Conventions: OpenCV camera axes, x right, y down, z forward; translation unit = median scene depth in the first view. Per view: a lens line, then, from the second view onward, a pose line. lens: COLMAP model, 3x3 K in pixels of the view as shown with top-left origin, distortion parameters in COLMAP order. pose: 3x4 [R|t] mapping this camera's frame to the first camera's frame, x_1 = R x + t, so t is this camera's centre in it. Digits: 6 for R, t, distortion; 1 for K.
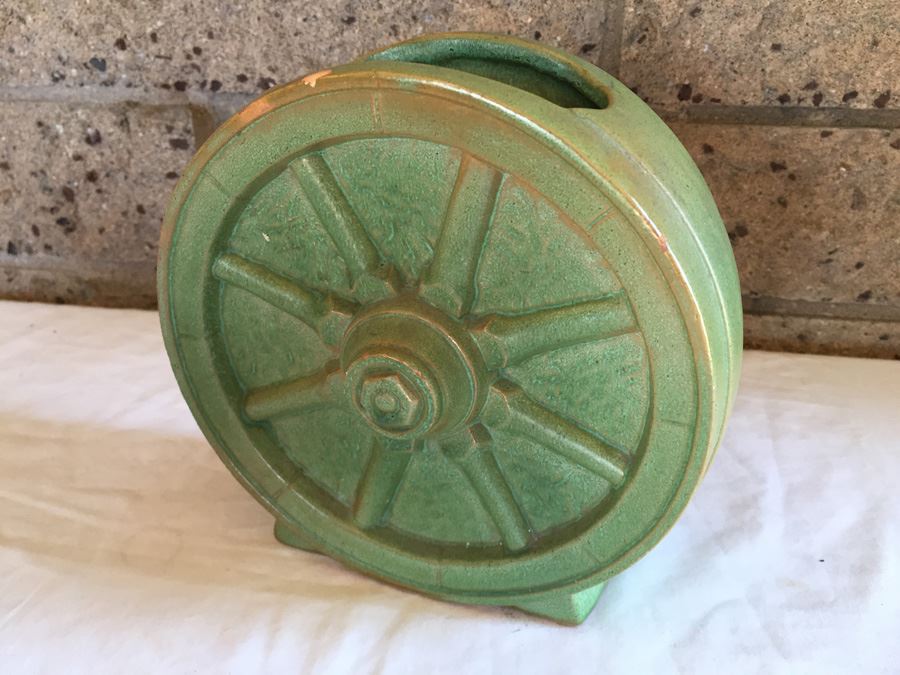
lens RADIAL K [[798.5, 0, 444.8], [0, 798.5, 337.7], [0, 0, 1]] dist [0.085025, -0.155797]
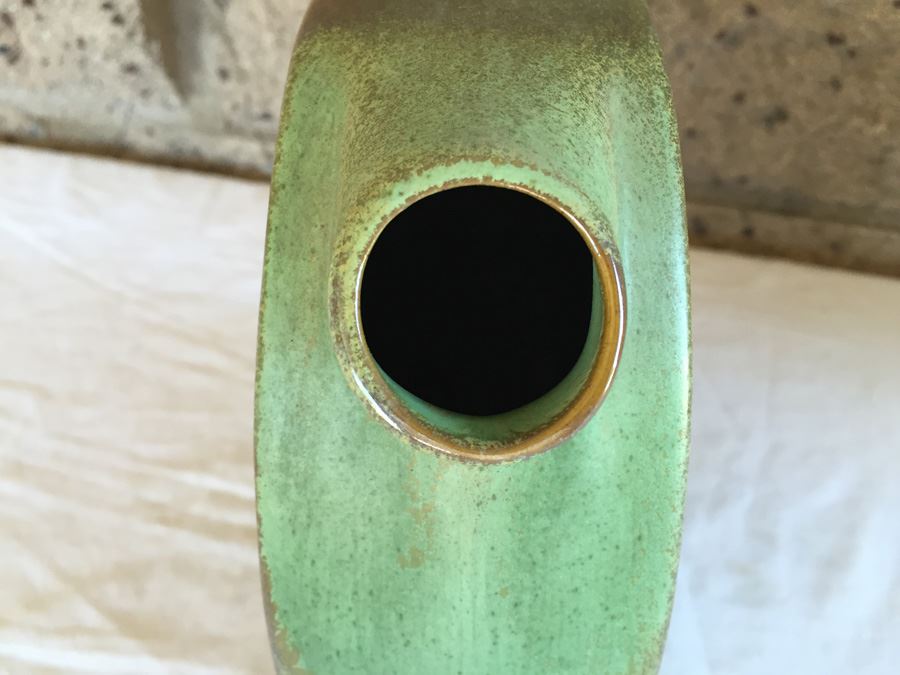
lens RADIAL K [[798.5, 0, 442.1], [0, 798.5, 336.3], [0, 0, 1]] dist [0.085025, -0.155797]
pose [[0.995174, 0.080176, -0.056573, 0.090156], [-0.064467, 0.968864, 0.239054, -0.091737], [0.073978, -0.234253, 0.969357, 0.120278]]
